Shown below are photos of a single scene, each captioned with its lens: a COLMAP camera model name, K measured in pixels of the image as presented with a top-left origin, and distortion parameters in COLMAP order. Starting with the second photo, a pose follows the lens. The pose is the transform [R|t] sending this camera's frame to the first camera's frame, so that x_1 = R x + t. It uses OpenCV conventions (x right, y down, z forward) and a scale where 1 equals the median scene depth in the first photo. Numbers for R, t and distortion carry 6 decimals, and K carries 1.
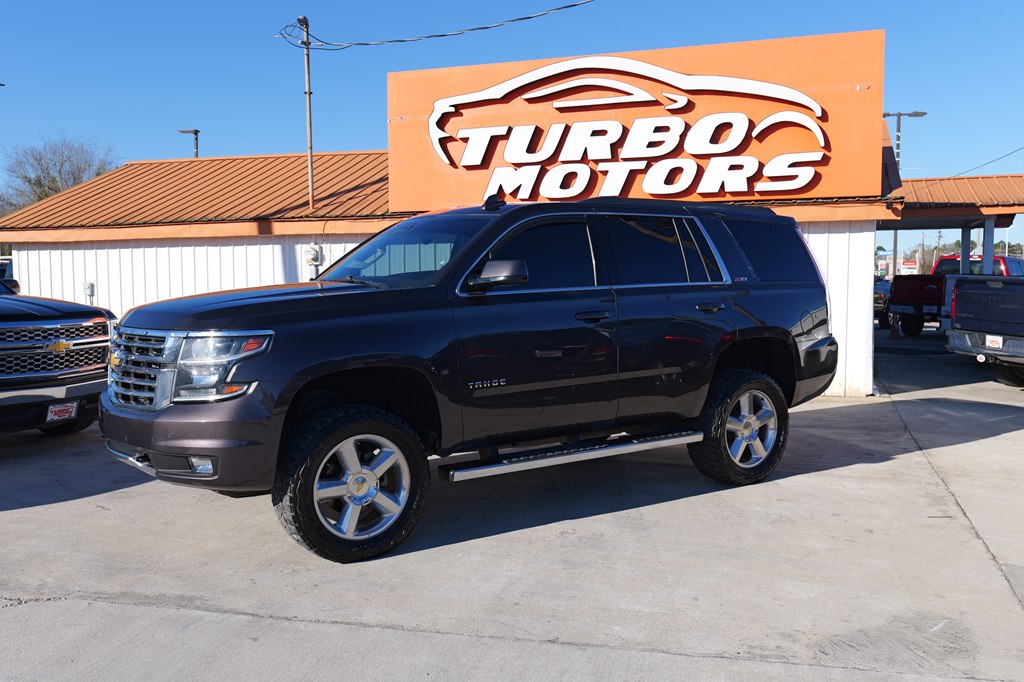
lens RADIAL K [[811.2, 0, 654.8], [0, 811.2, 343.9], [0, 0, 1]] dist [0.002807, -0.001431]
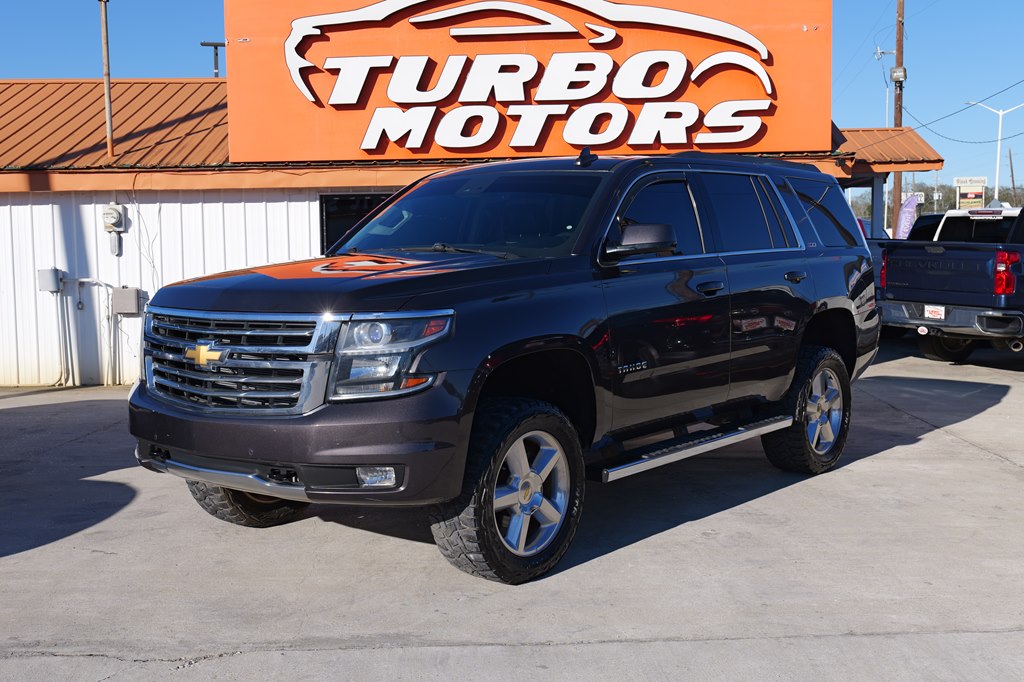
lens RADIAL K [[994.9, 0, 665.3], [0, 994.9, 336.6], [0, 0, 1]] dist [0.001194, 0.000229]
pose [[0.967609, -0.031046, 0.250539, -0.176570], [0.028516, 0.999499, 0.013723, 0.000992], [-0.250840, -0.006134, 0.968009, -0.014297]]
